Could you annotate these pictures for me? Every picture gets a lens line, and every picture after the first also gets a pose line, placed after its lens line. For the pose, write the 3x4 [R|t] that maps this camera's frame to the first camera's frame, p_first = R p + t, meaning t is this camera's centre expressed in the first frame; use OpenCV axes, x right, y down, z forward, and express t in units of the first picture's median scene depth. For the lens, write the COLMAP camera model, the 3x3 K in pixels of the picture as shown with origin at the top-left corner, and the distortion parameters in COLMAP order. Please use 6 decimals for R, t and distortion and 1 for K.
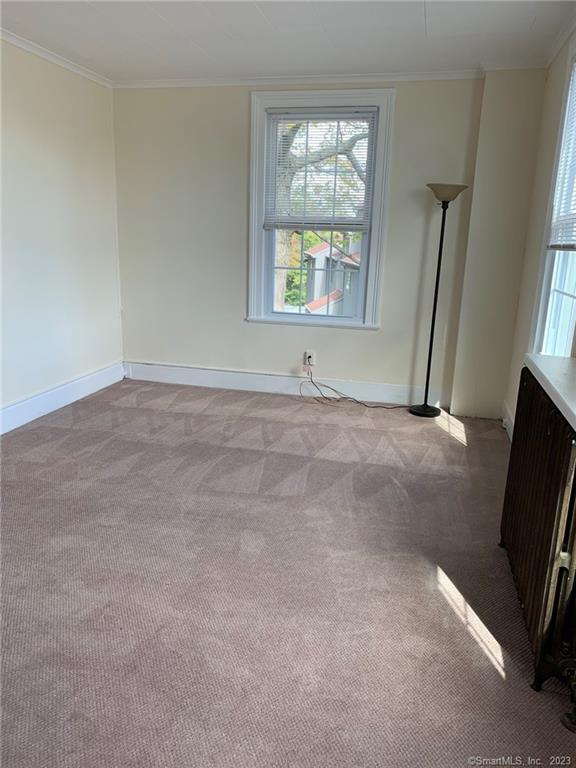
lens RADIAL K [[595.9, 0, 290.7], [0, 595.9, 386.6], [0, 0, 1]] dist [0.042975, -0.054163]
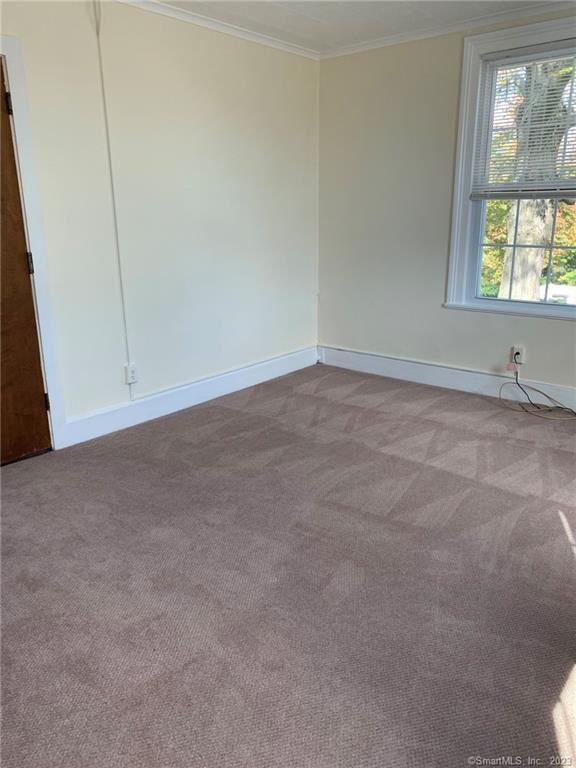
lens RADIAL K [[595.9, 0, 273.2], [0, 595.9, 374.9], [0, 0, 1]] dist [0.042975, -0.054163]
pose [[0.889671, 0.080315, -0.449484, 0.118476], [-0.073170, 0.996764, 0.033280, -0.025697], [0.450702, 0.003281, 0.892668, 0.125858]]
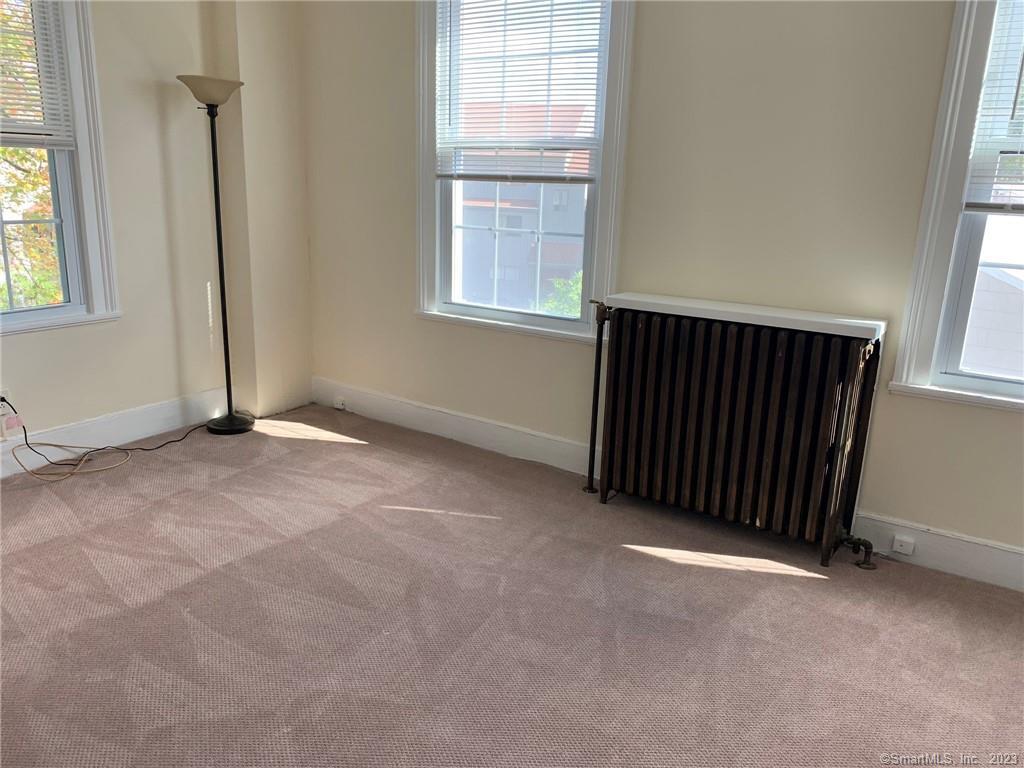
lens RADIAL K [[794.5, 0, 510.4], [0, 794.5, 382.5], [0, 0, 1]] dist [0.042975, -0.054163]
pose [[0.338278, -0.266379, 0.902558, -0.475463], [0.212111, 0.956002, 0.202654, -0.122238], [-0.916830, 0.122889, 0.379896, 0.392022]]
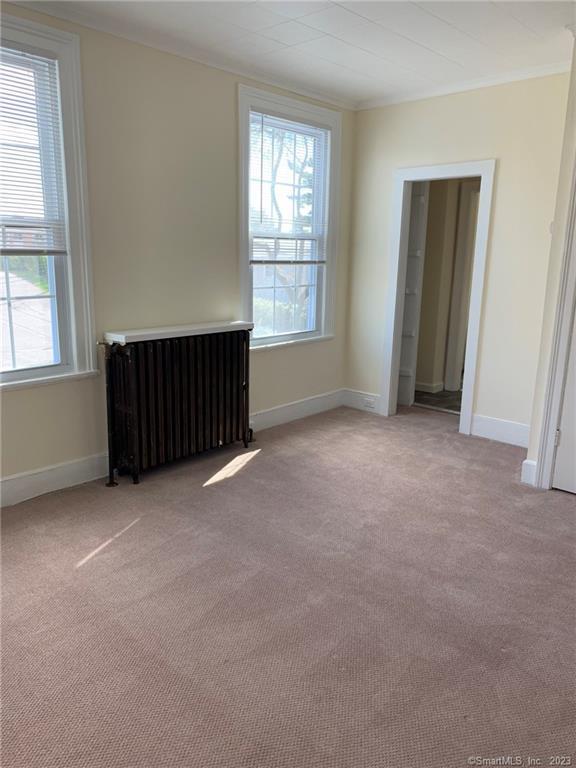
lens RADIAL K [[595.9, 0, 286.7], [0, 595.9, 384.9], [0, 0, 1]] dist [0.042975, -0.054163]
pose [[-0.892461, -0.149121, 0.425764, -0.283817], [0.058126, 0.897908, 0.436328, -0.293779], [-0.447363, 0.414154, -0.792681, 1.108761]]
